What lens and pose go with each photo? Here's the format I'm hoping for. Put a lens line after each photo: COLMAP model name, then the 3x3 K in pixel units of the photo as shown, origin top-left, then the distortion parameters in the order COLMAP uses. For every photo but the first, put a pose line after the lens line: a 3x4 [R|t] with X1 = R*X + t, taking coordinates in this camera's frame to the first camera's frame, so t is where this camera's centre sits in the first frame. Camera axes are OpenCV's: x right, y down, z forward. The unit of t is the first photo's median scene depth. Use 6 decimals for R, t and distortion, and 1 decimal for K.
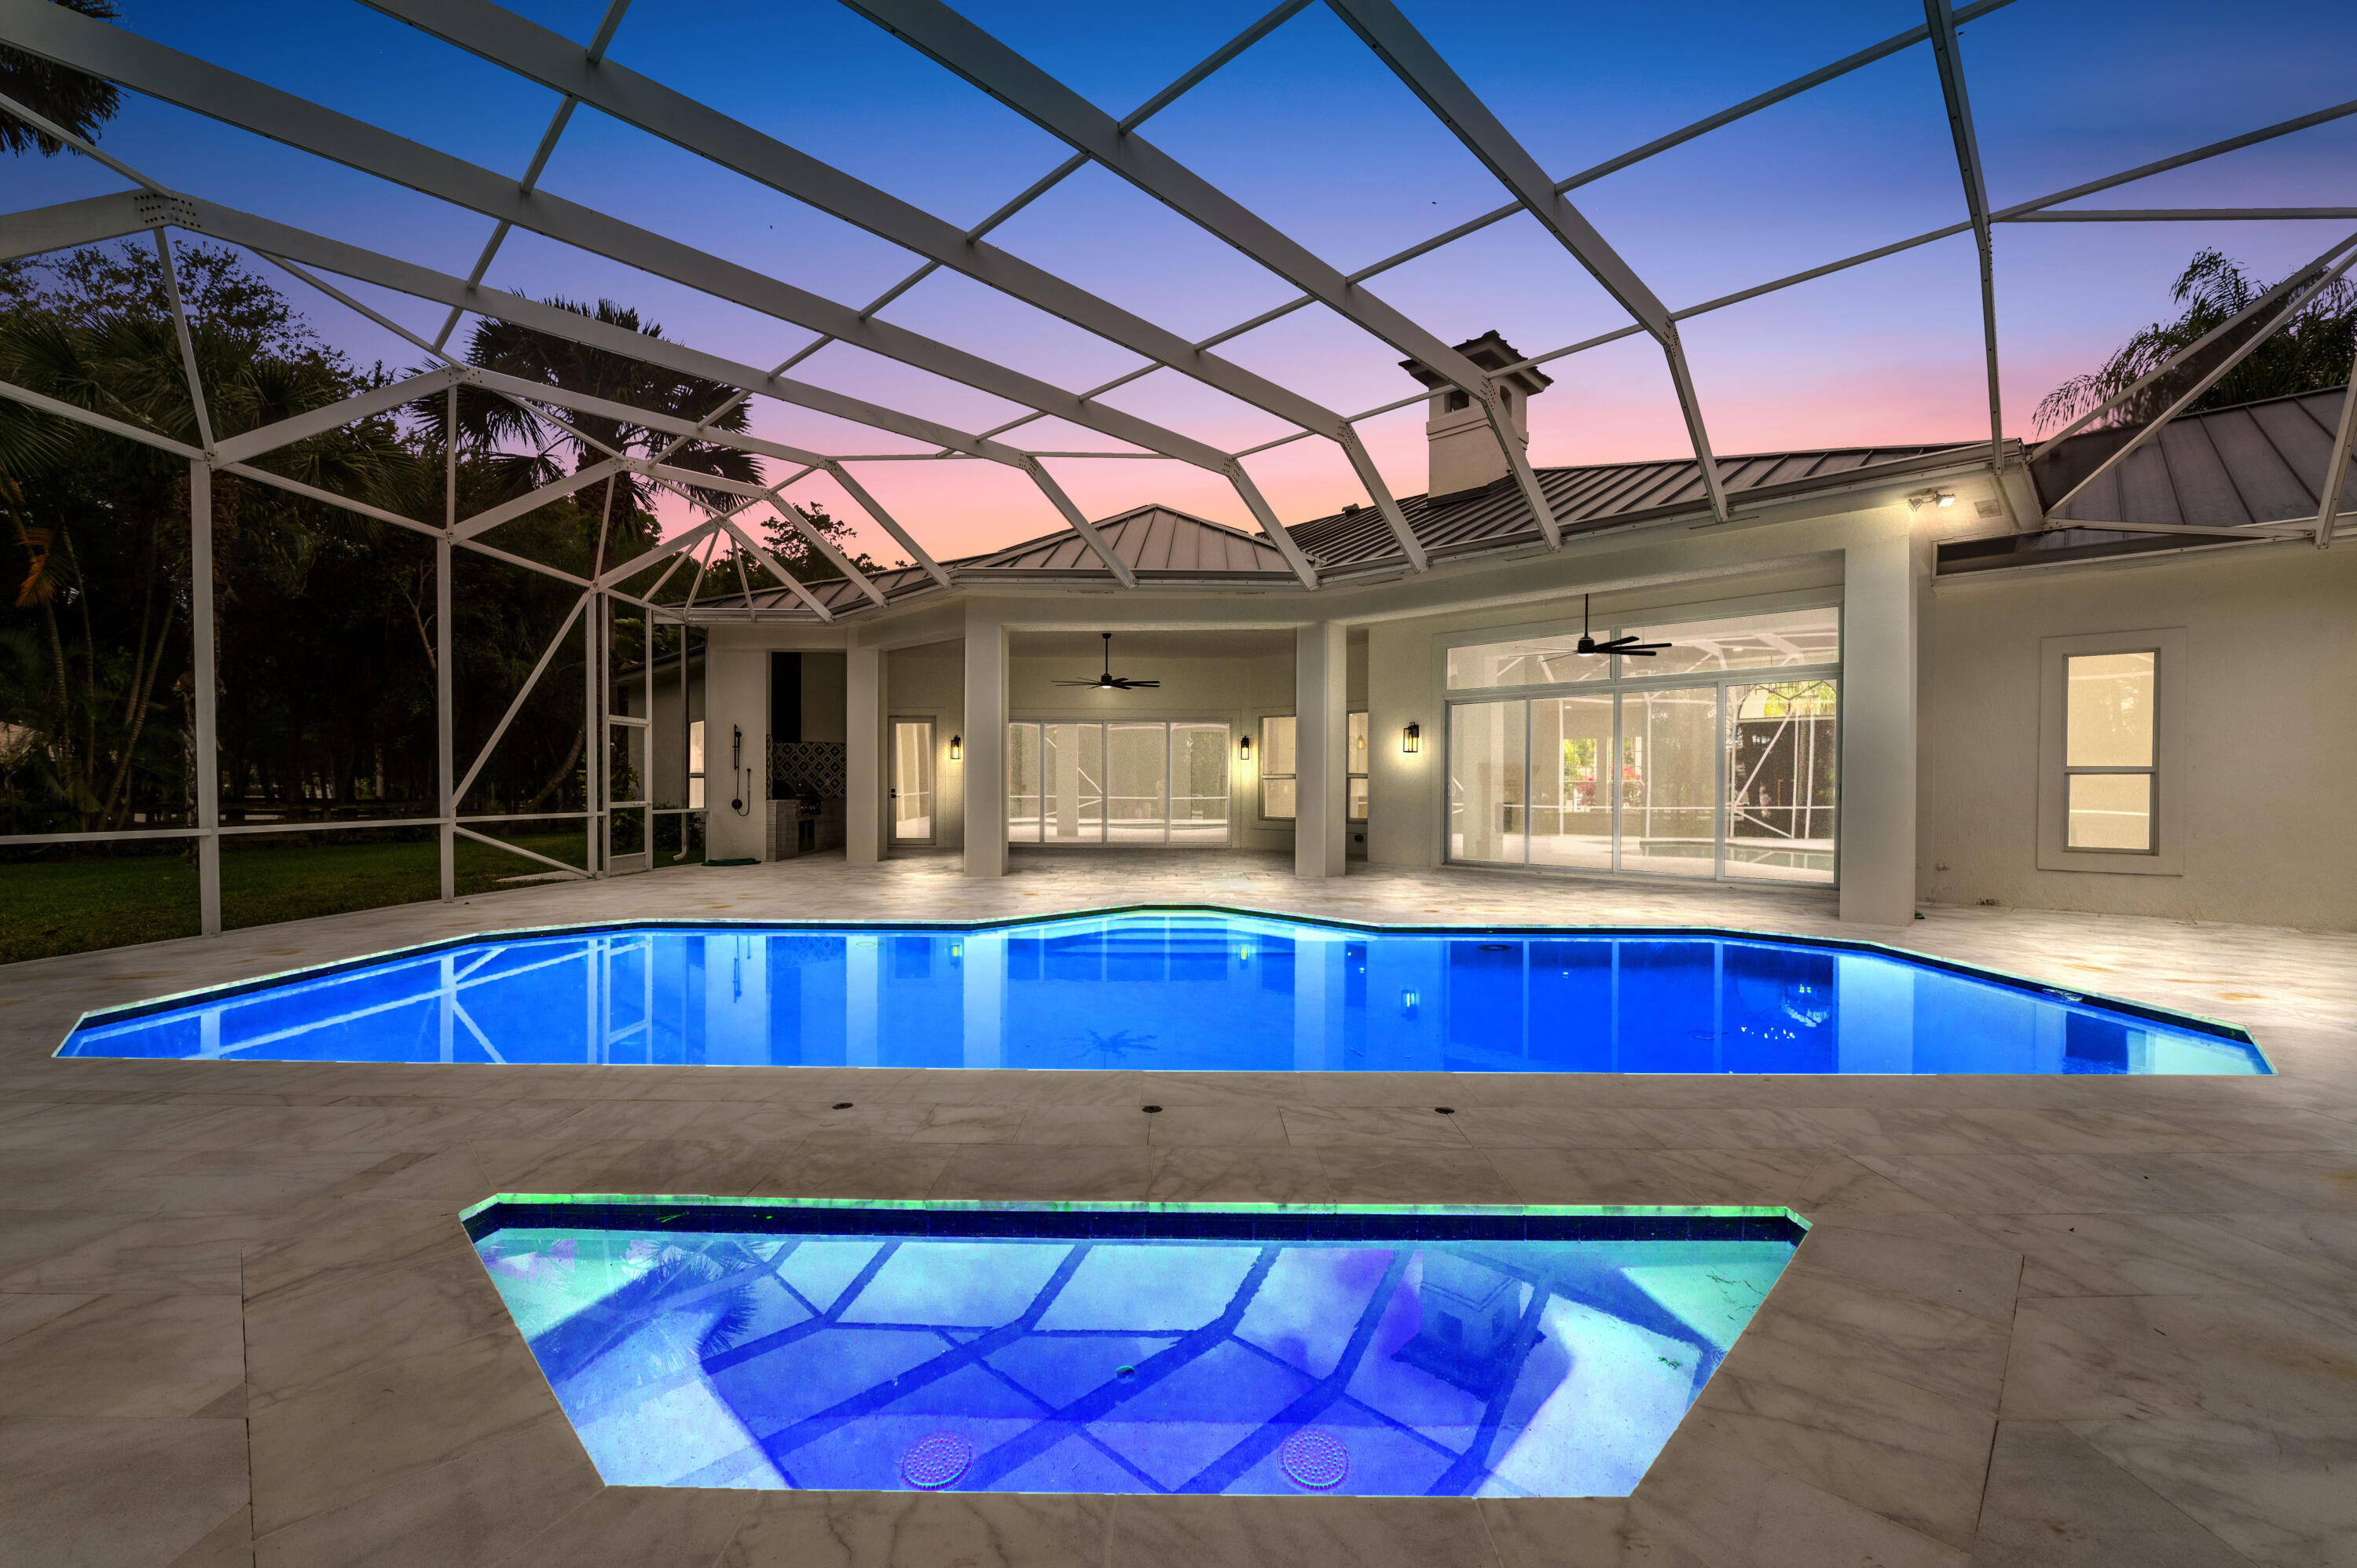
lens RADIAL K [[929.2, 0, 1177.6], [0, 929.2, 792.6], [0, 0, 1]] dist [-0.004419, -0.000530]
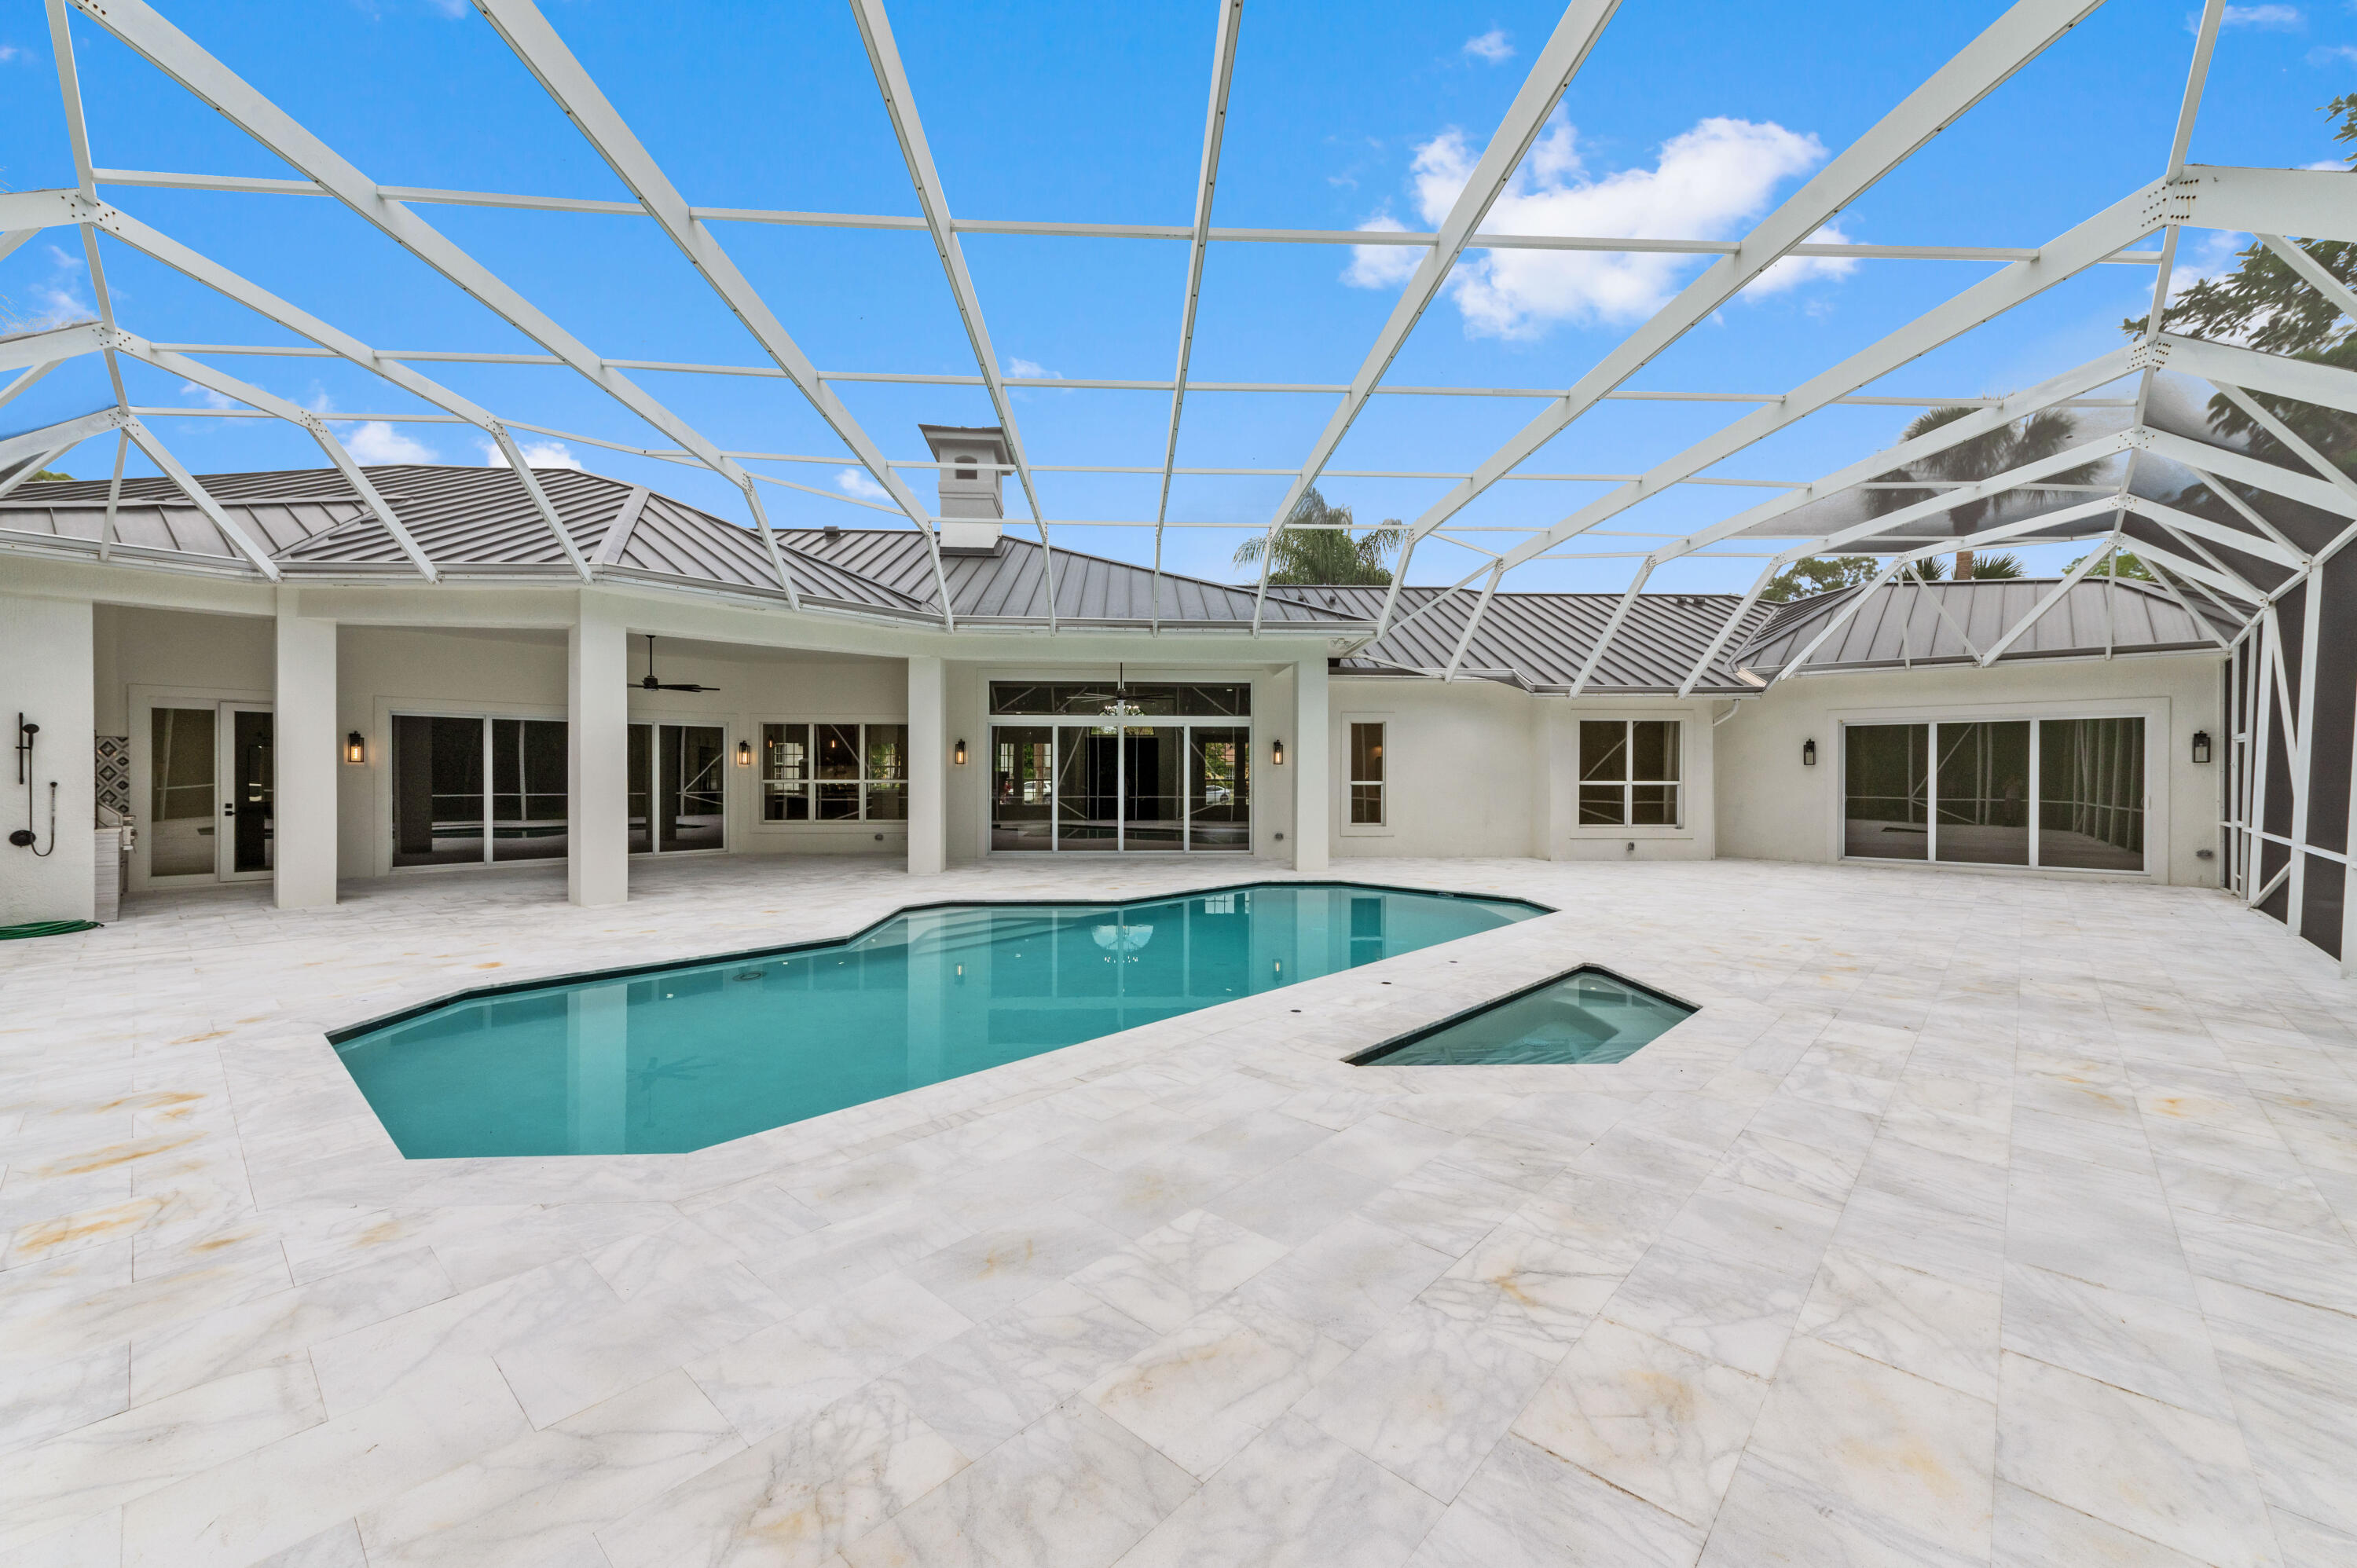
lens RADIAL K [[929.2, 0, 1182.8], [0, 929.2, 779.3], [0, 0, 1]] dist [-0.004419, -0.000530]
pose [[0.673370, -0.007195, 0.739271, -0.576917], [0.008071, 0.999965, 0.002381, -0.031853], [-0.739262, 0.004363, 0.673404, -0.001785]]
